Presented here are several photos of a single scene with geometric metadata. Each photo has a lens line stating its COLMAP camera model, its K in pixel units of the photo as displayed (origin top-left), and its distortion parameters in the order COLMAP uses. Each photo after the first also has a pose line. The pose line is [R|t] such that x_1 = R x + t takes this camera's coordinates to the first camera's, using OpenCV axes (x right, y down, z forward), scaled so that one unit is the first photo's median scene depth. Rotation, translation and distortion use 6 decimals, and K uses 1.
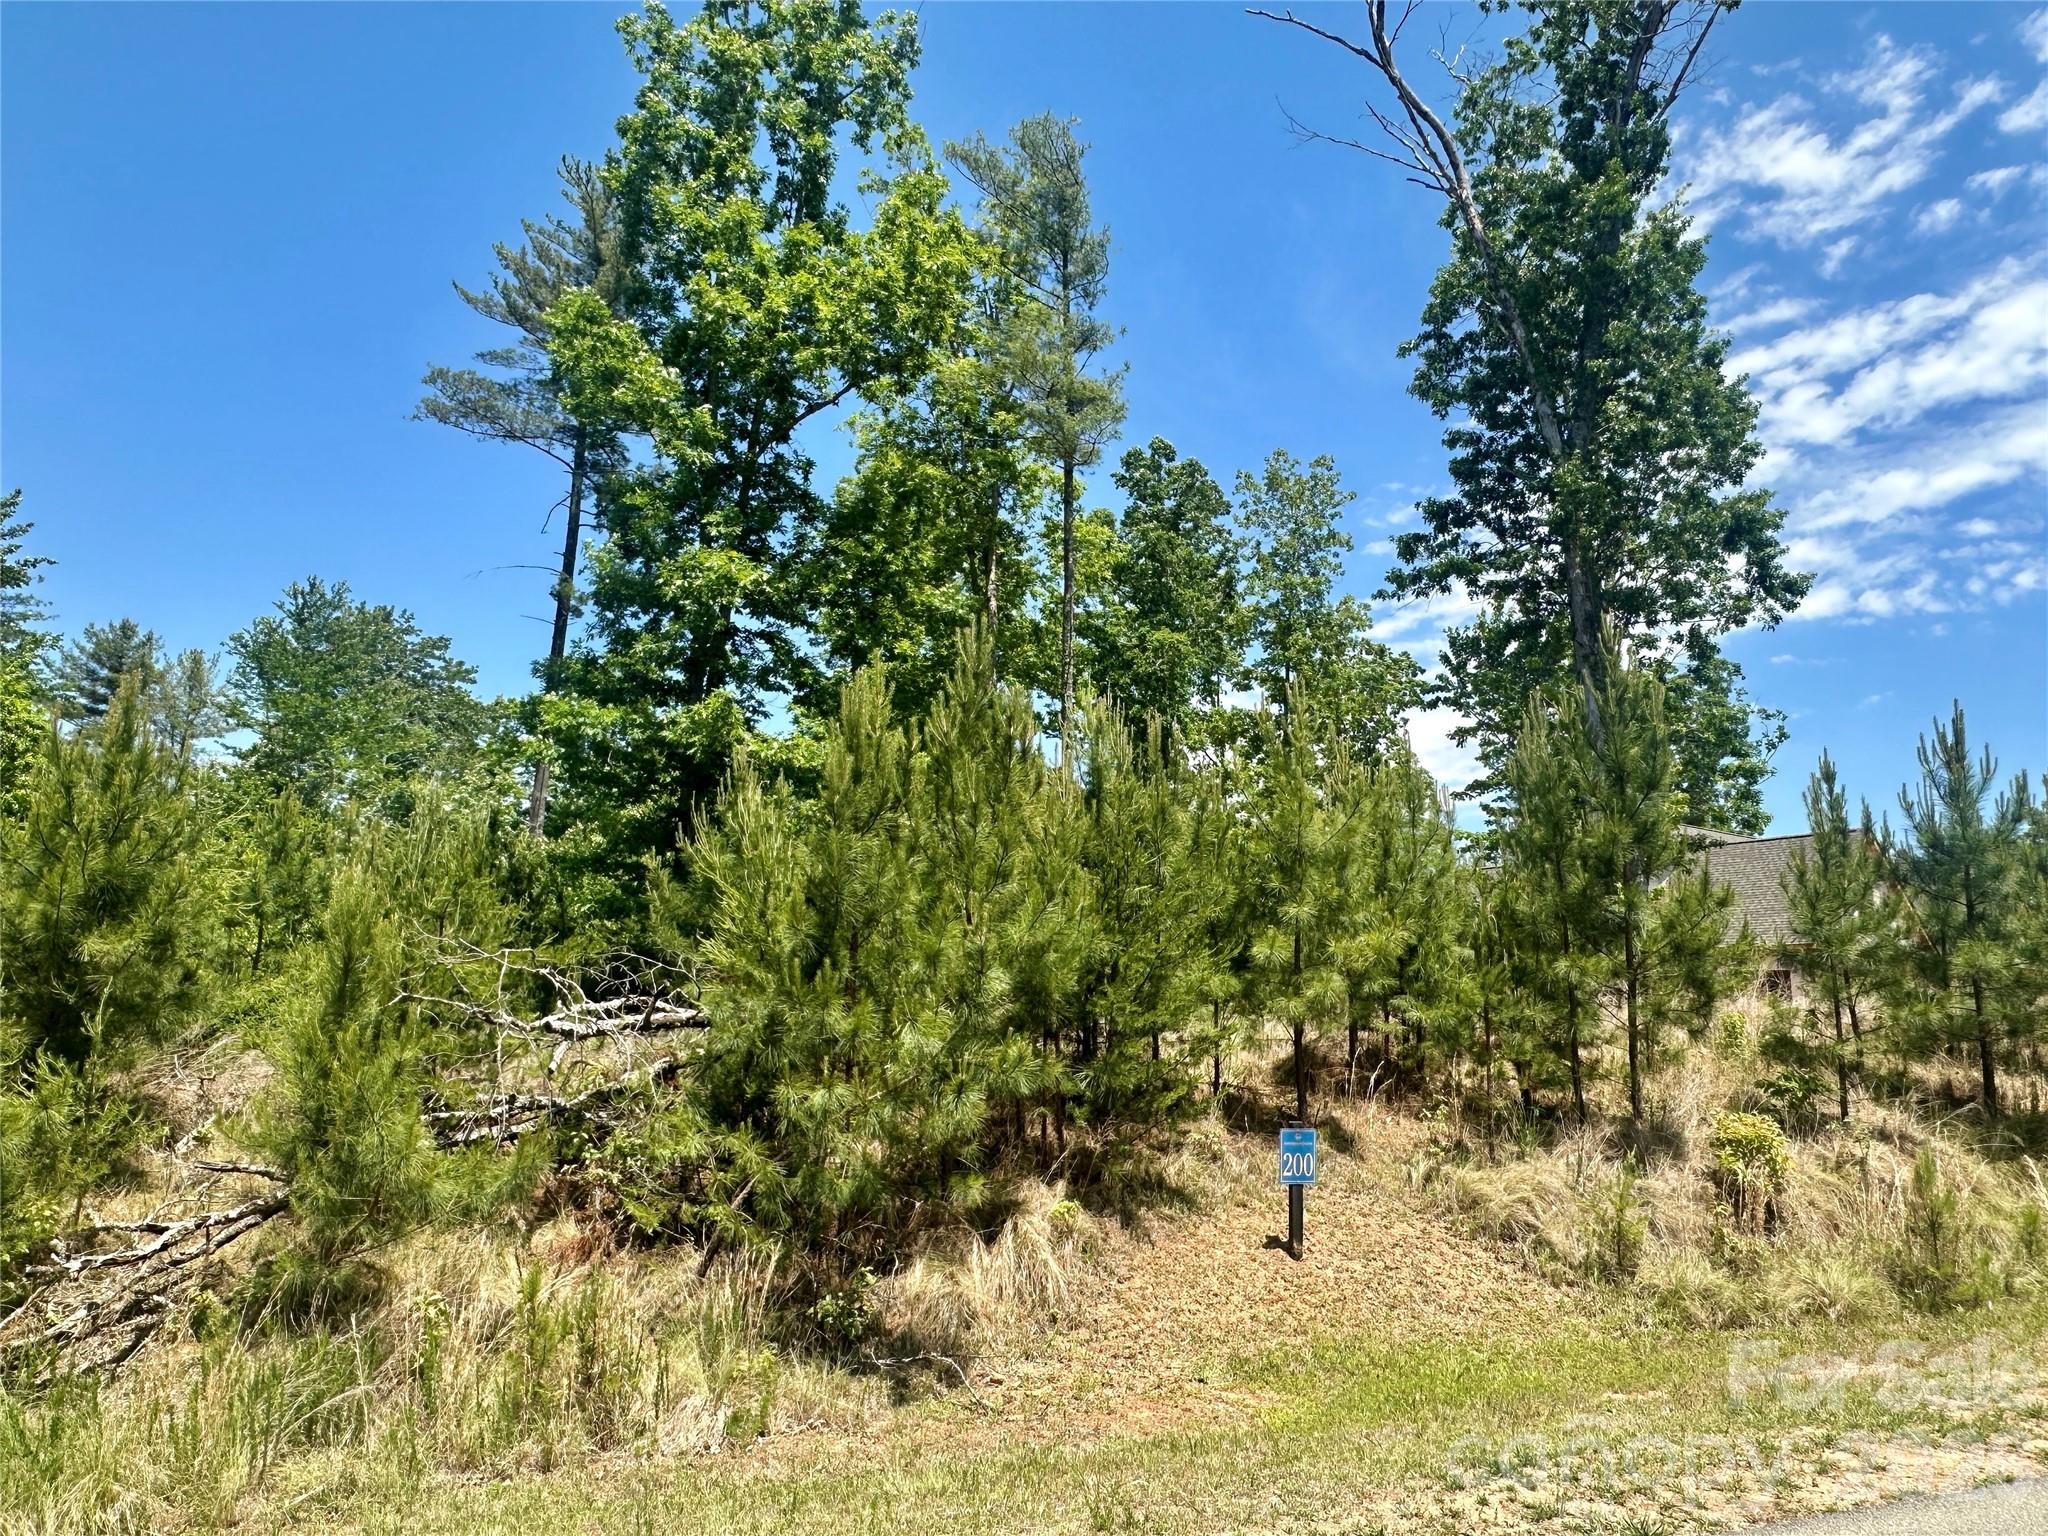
lens RADIAL K [[1359.6, 0, 1024.5], [0, 1359.6, 760.4], [0, 0, 1]] dist [-0.043398, -0.004653]
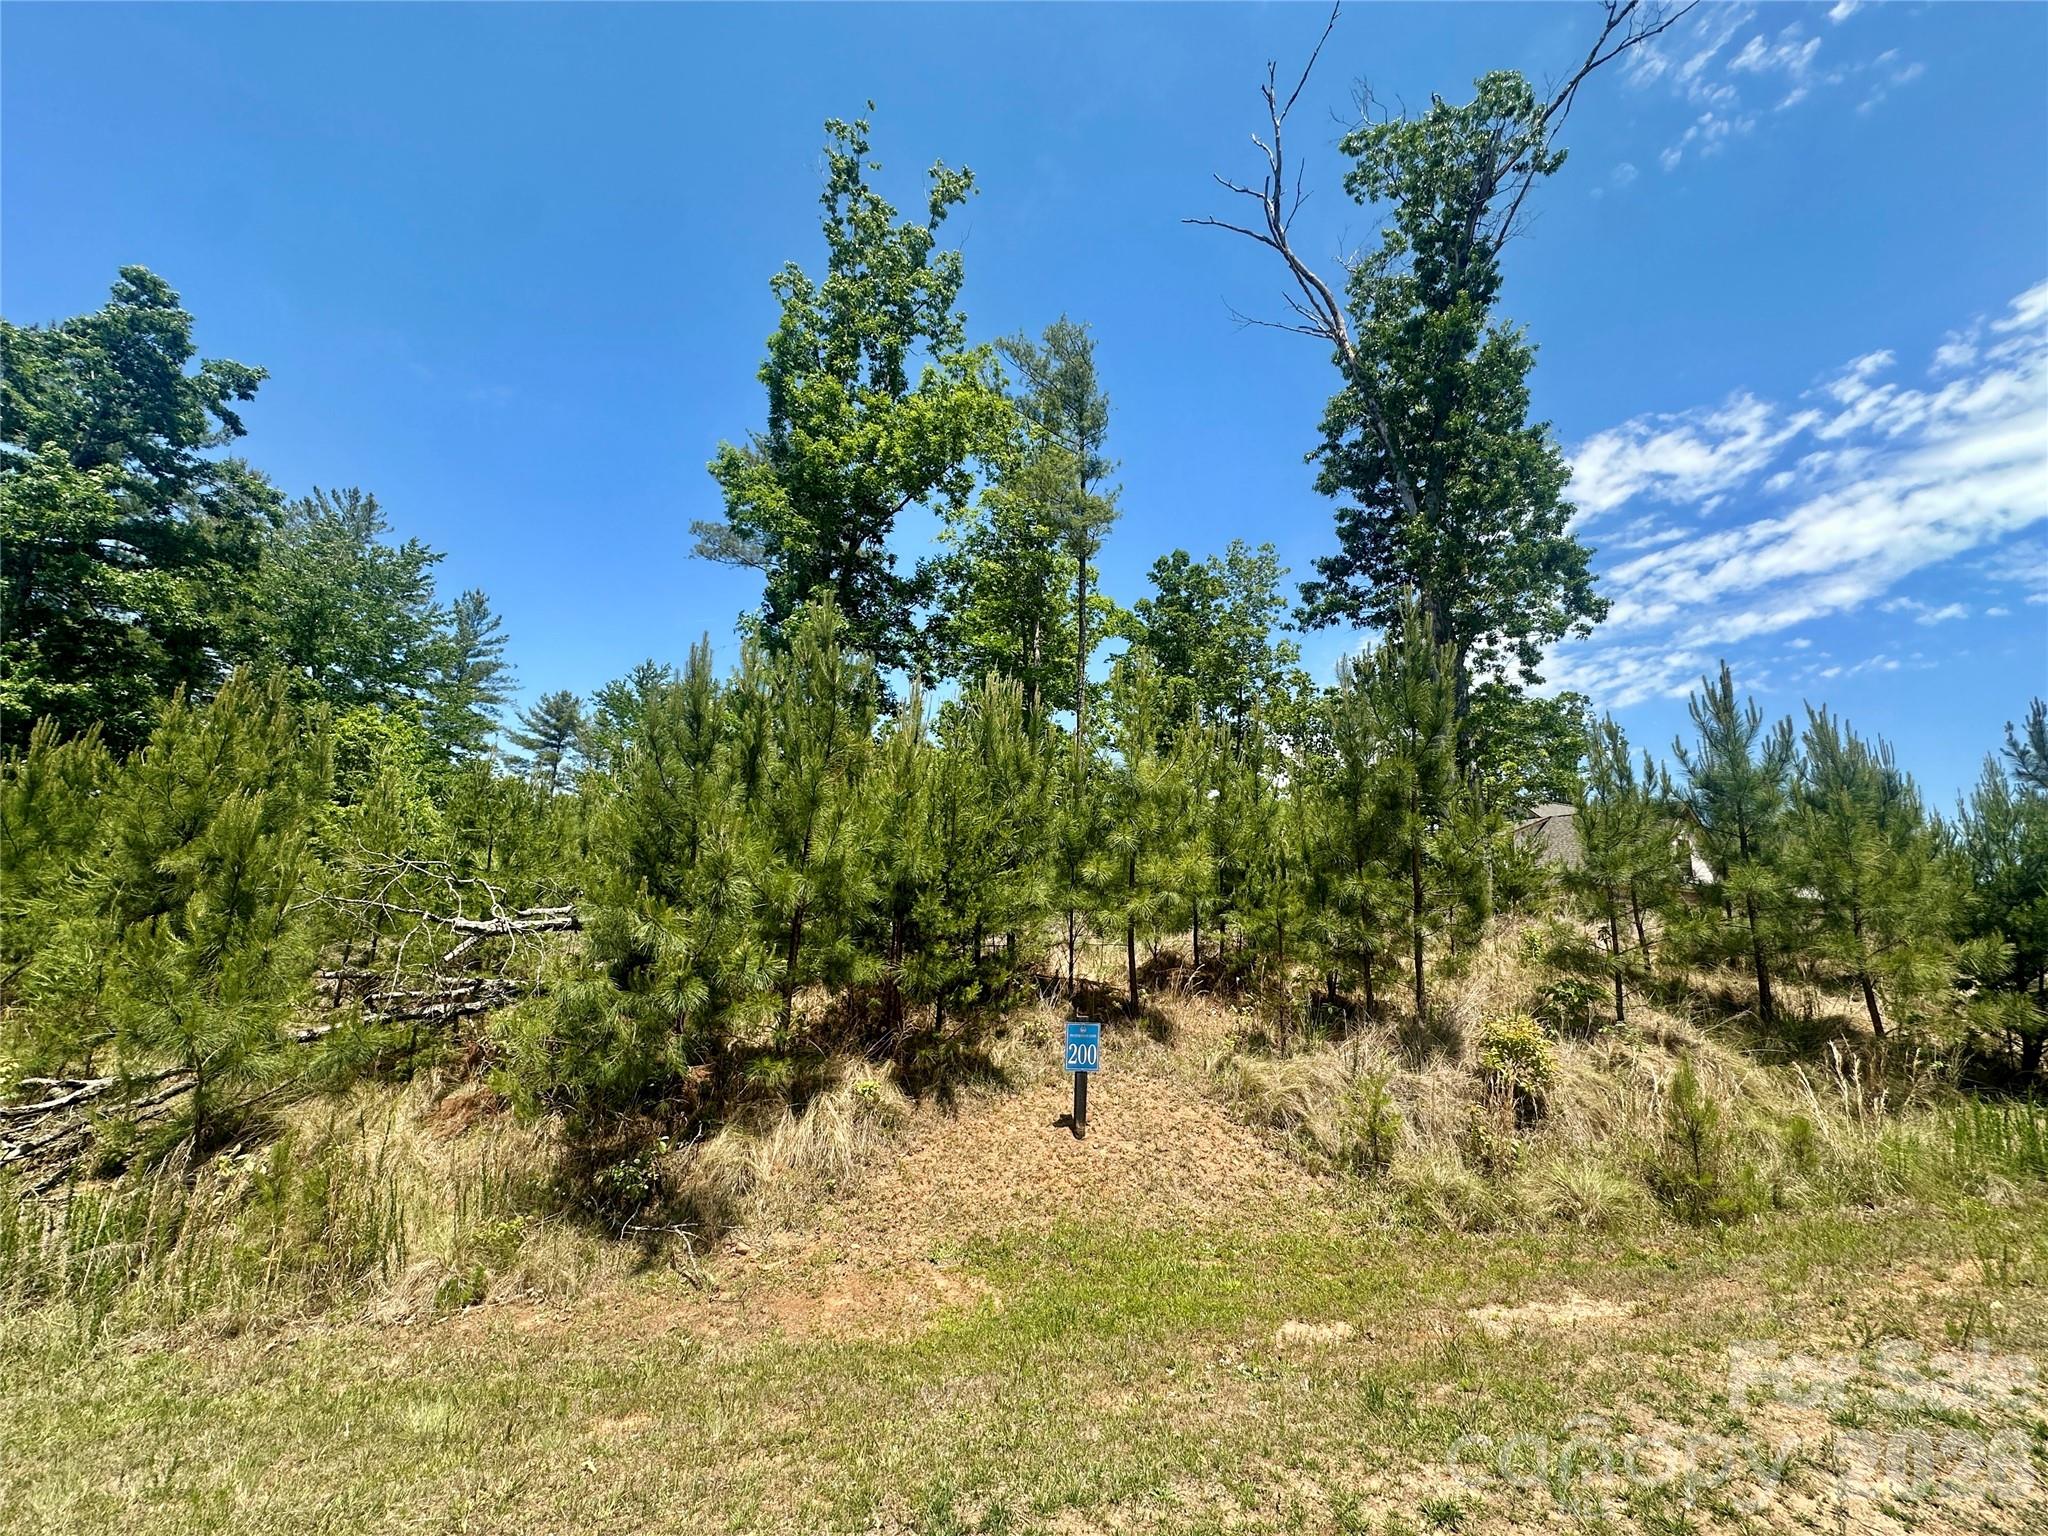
lens RADIAL K [[827.7, 0, 1027.7], [0, 827.7, 767.1], [0, 0, 1]] dist [-0.026256, -0.000897]
pose [[0.992024, -0.015214, -0.125130, 0.184086], [0.014358, 0.999867, -0.007738, 0.044640], [0.125231, 0.005880, 0.992110, 0.221490]]
